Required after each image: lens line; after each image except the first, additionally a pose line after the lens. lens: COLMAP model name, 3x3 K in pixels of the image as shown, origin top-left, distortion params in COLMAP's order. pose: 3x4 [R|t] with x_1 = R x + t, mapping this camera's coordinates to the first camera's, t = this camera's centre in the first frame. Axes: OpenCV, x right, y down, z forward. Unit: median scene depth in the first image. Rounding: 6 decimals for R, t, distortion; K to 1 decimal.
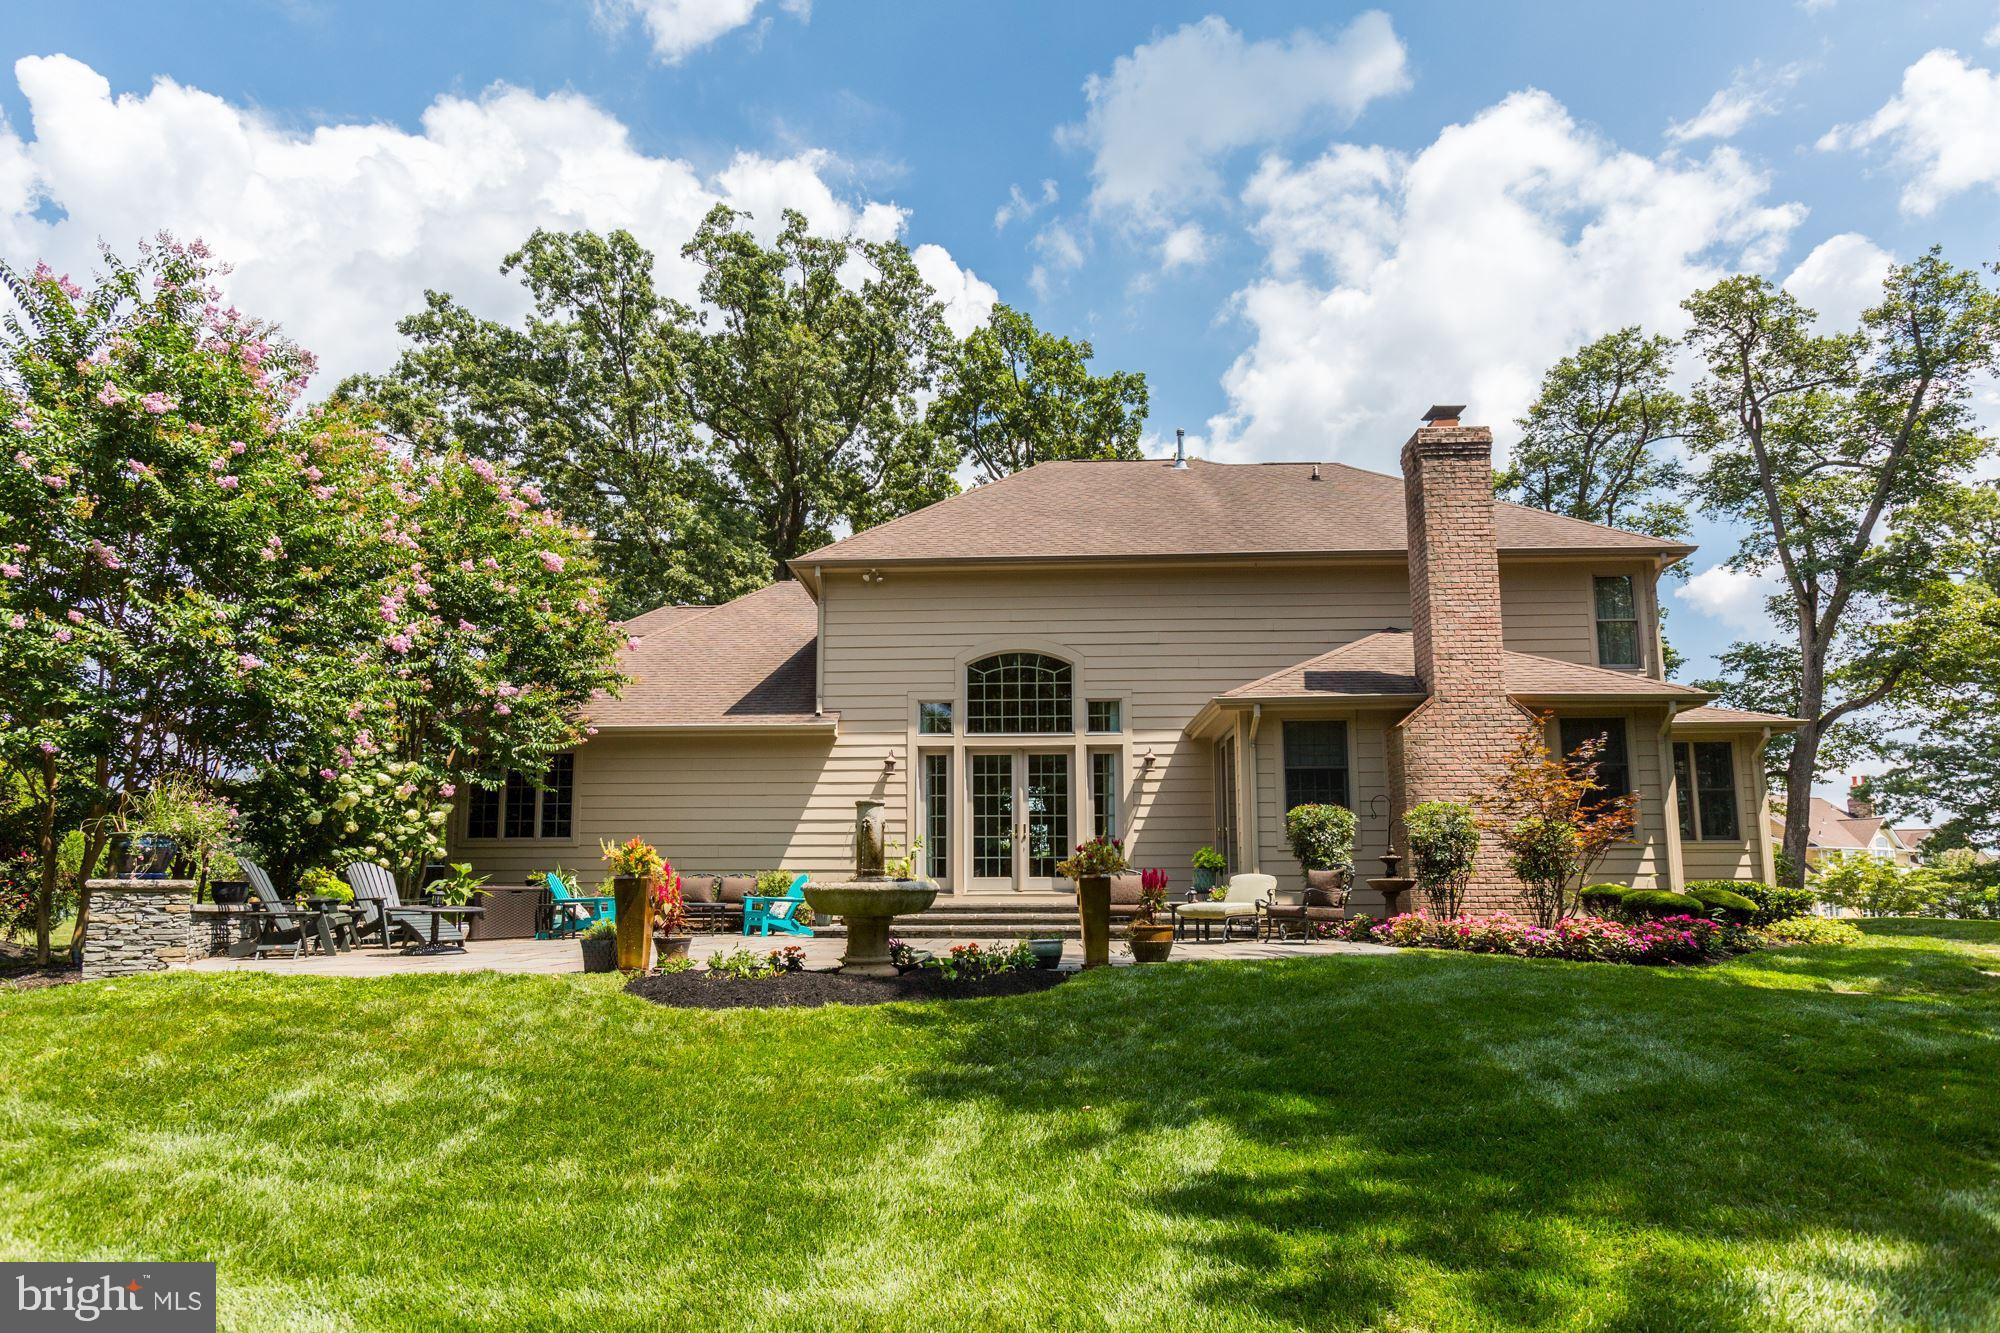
lens RADIAL K [[1155.5, 0, 999.7], [0, 1155.5, 775.7], [0, 0, 1]] dist [0.005830, 0.002323]
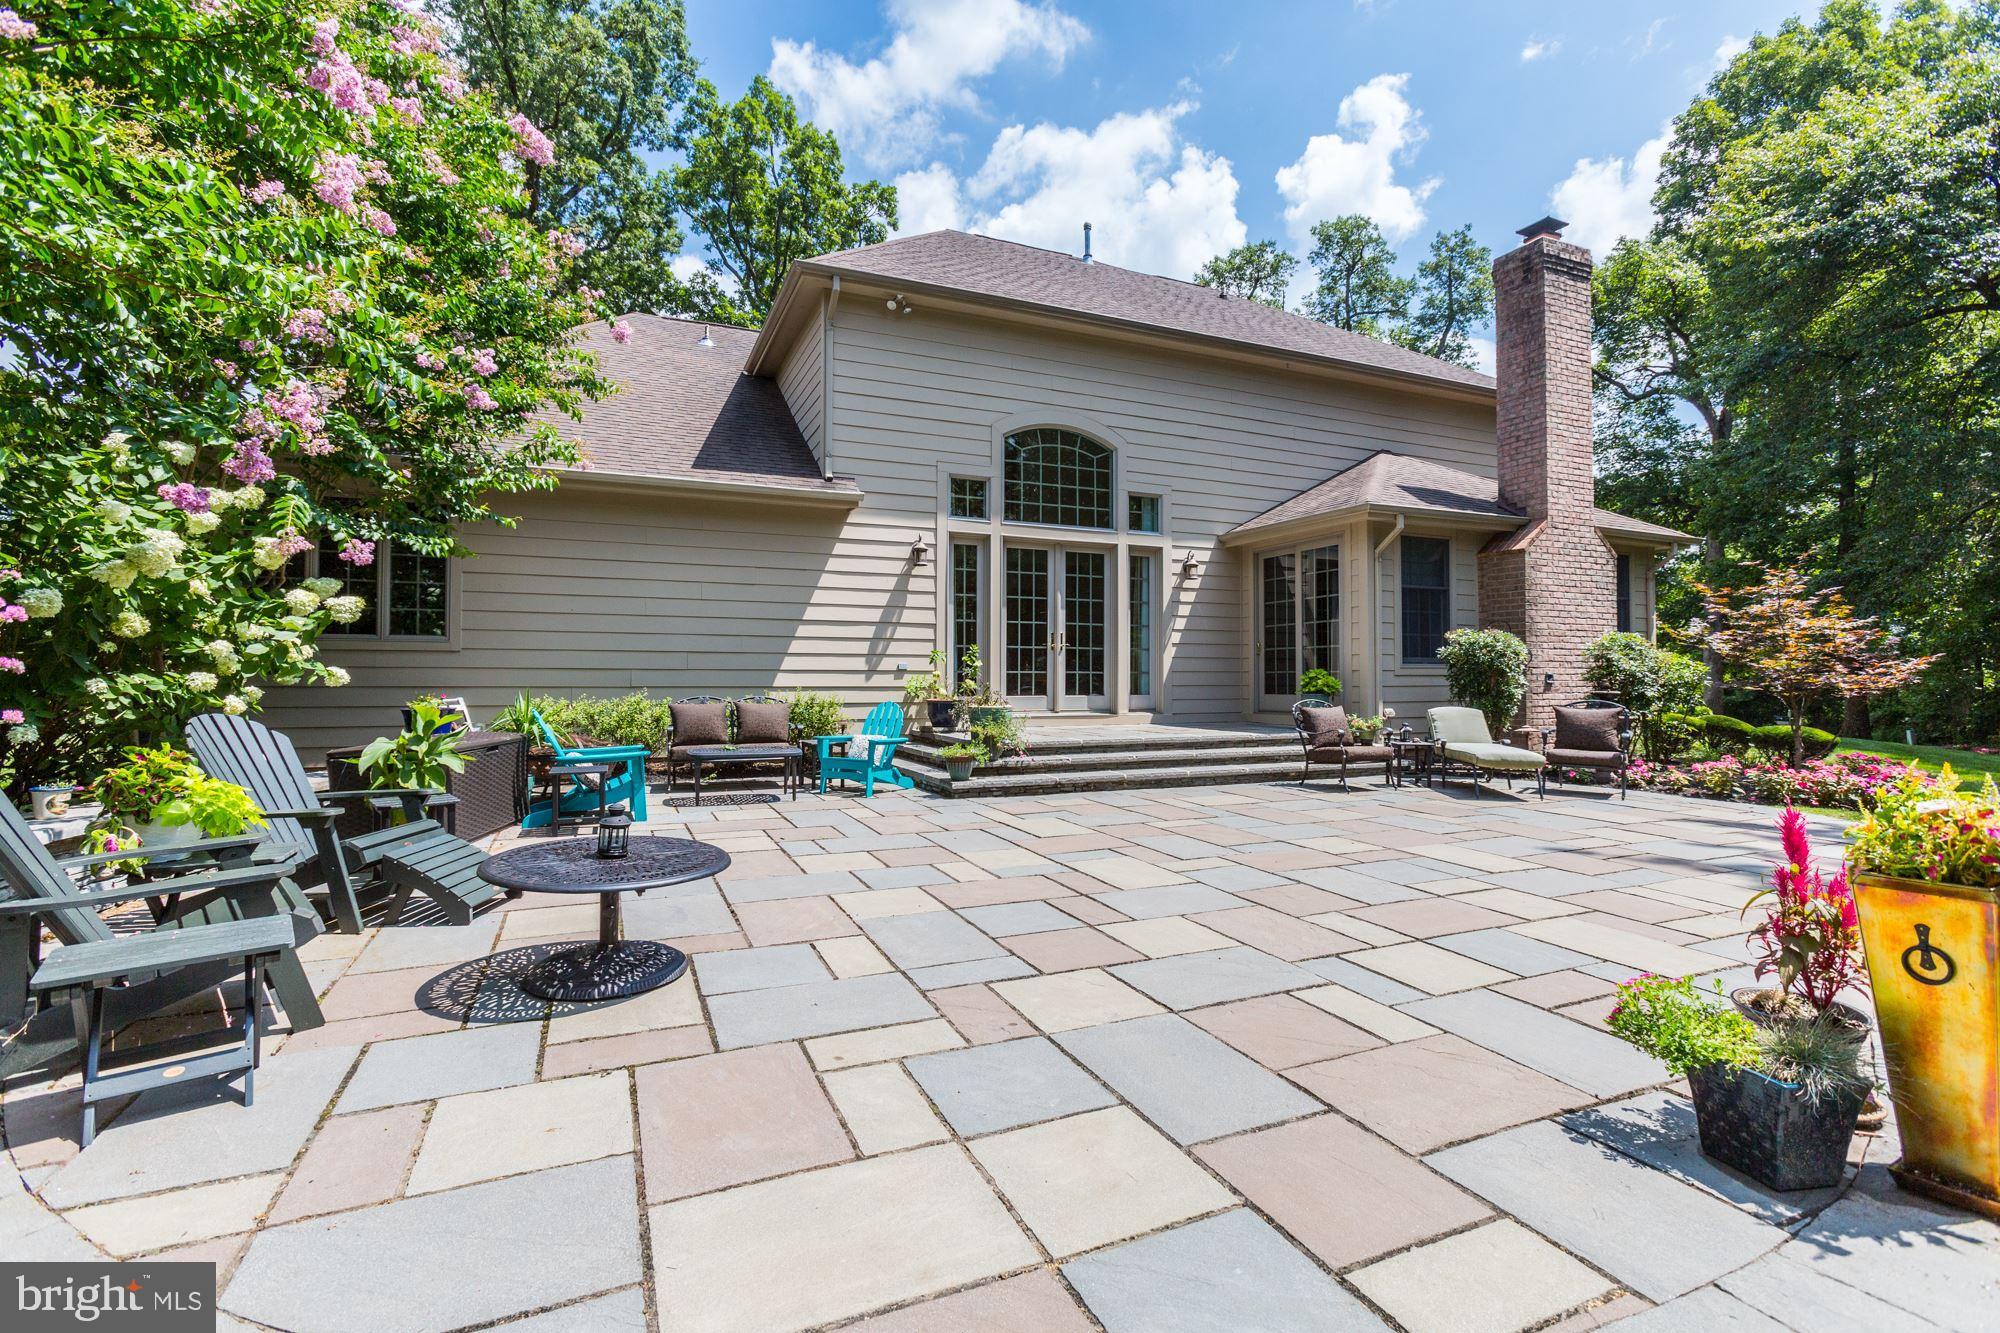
lens RADIAL K [[910.6, 0, 1007.1], [0, 910.6, 664.4], [0, 0, 1]] dist [-0.016291, 0.025665]
pose [[0.904298, 0.013221, 0.426697, -0.299939], [-0.055202, 0.994750, 0.086168, 0.008951], [-0.423317, -0.101476, 0.900281, 0.407438]]
